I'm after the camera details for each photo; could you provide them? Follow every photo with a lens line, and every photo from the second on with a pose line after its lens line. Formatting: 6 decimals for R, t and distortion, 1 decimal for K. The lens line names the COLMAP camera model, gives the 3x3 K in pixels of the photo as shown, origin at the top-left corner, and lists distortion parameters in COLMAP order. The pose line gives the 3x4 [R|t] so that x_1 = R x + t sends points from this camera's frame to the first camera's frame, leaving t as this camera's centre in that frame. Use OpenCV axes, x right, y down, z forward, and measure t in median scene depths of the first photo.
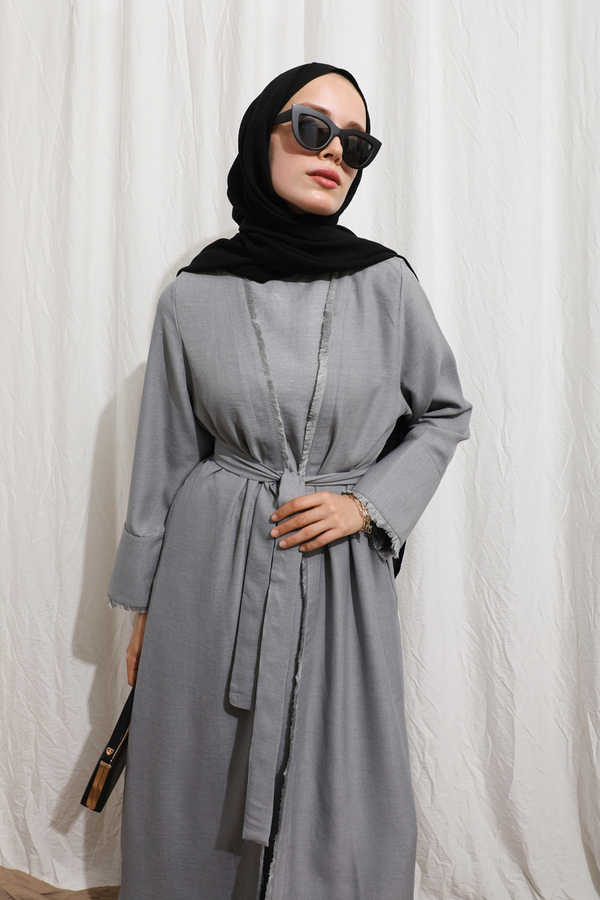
lens RADIAL K [[755.0, 0, 304.3], [0, 755.0, 361.5], [0, 0, 1]] dist [-0.075310, 0.019862]
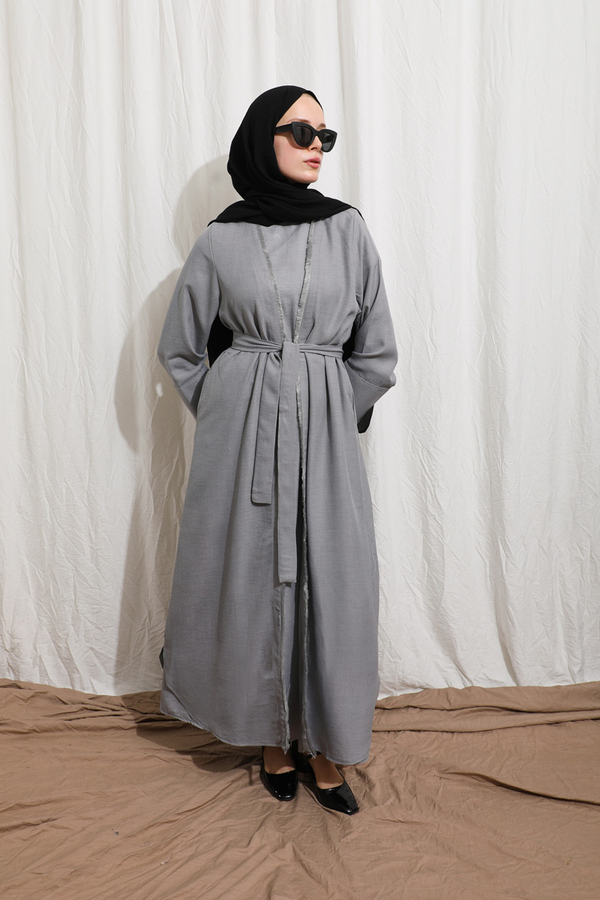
lens RADIAL K [[785.9, 0, 296.7], [0, 785.9, 362.1], [0, 0, 1]] dist [-0.000672, -0.005377]
pose [[0.997706, -0.033932, 0.058580, -0.050354], [0.027653, 0.994103, 0.104856, 0.001498], [-0.061793, -0.102995, 0.992761, -0.348639]]
